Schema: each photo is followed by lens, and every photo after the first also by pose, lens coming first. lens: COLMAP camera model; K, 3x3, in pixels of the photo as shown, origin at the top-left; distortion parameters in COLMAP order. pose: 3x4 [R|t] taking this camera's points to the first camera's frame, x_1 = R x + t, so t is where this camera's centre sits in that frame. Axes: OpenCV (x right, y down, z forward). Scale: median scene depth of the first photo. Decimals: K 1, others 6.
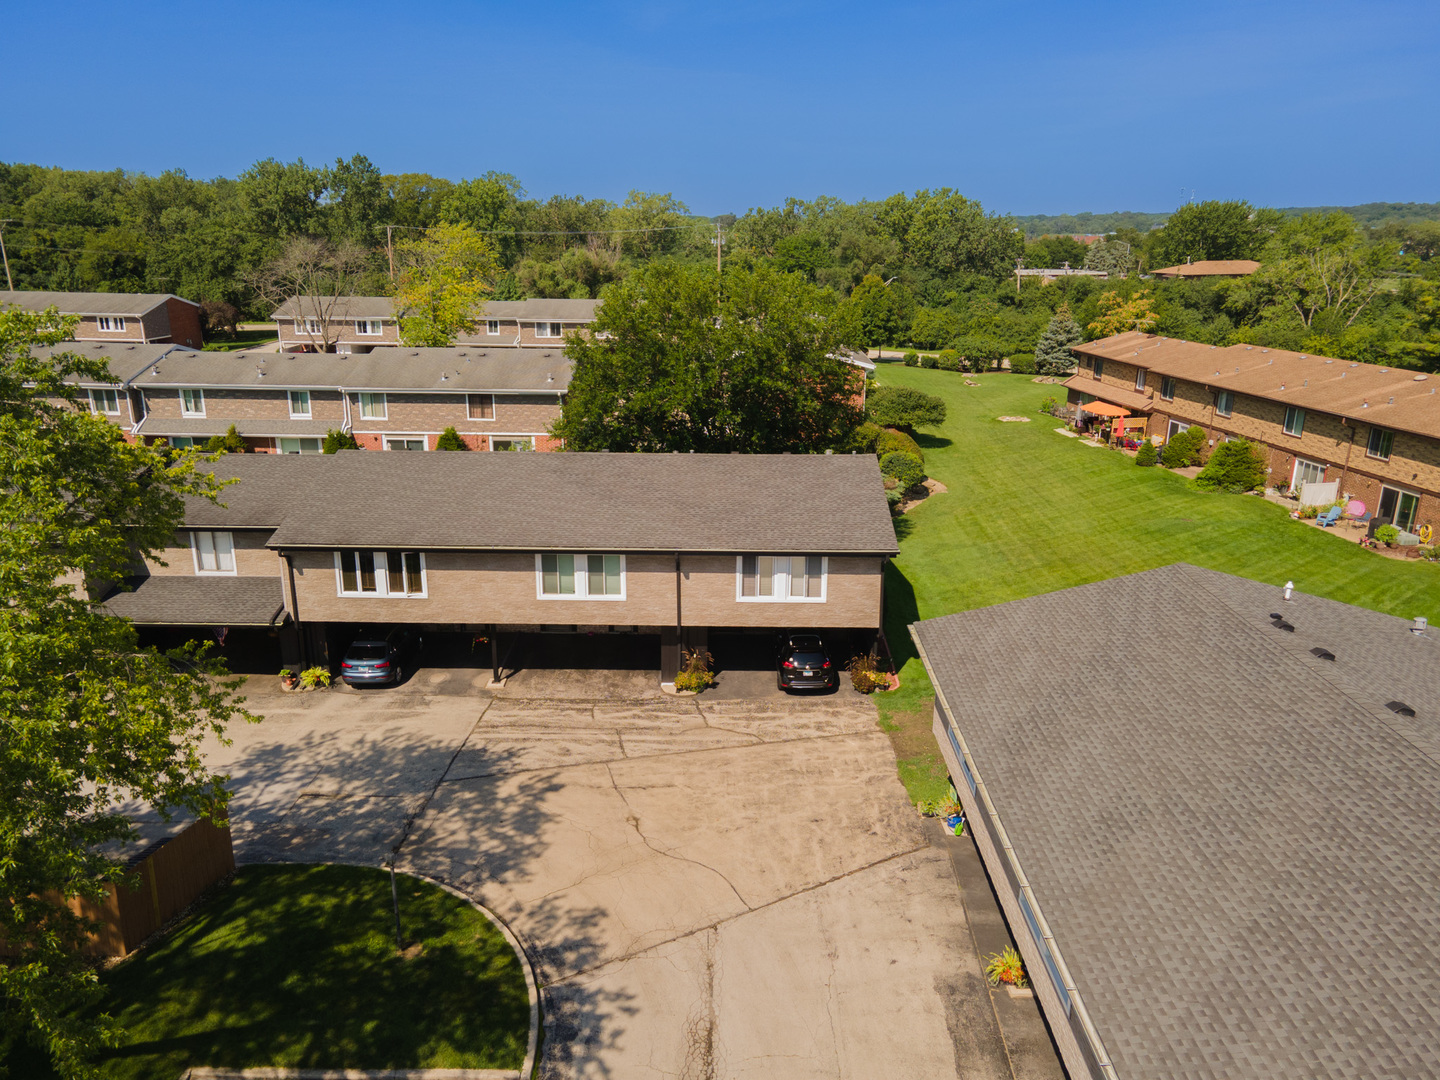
lens RADIAL K [[1040.3, 0, 719.0], [0, 1040.3, 536.7], [0, 0, 1]] dist [0.038593, 0.008794]
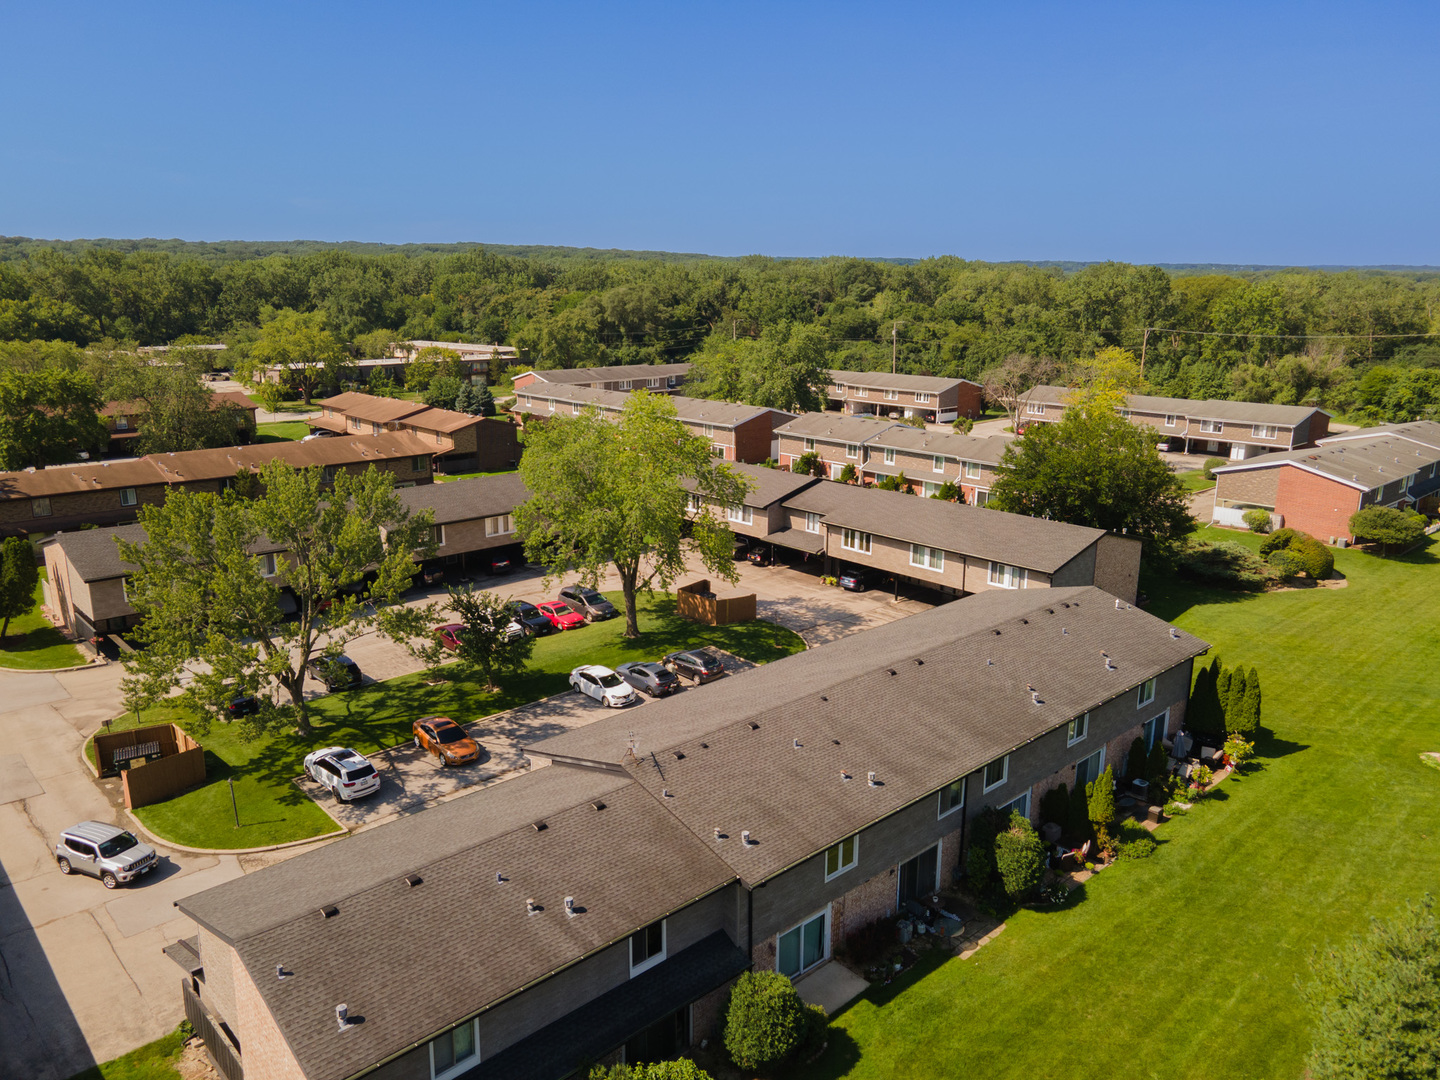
lens RADIAL K [[1040.3, 0, 720.9], [0, 1040.3, 542.5], [0, 0, 1]] dist [0.038593, 0.008794]
pose [[0.687724, 0.175921, -0.704335, 1.072368], [-0.206031, 0.977600, 0.043002, 0.001407], [0.696123, 0.115542, 0.708564, -0.833435]]
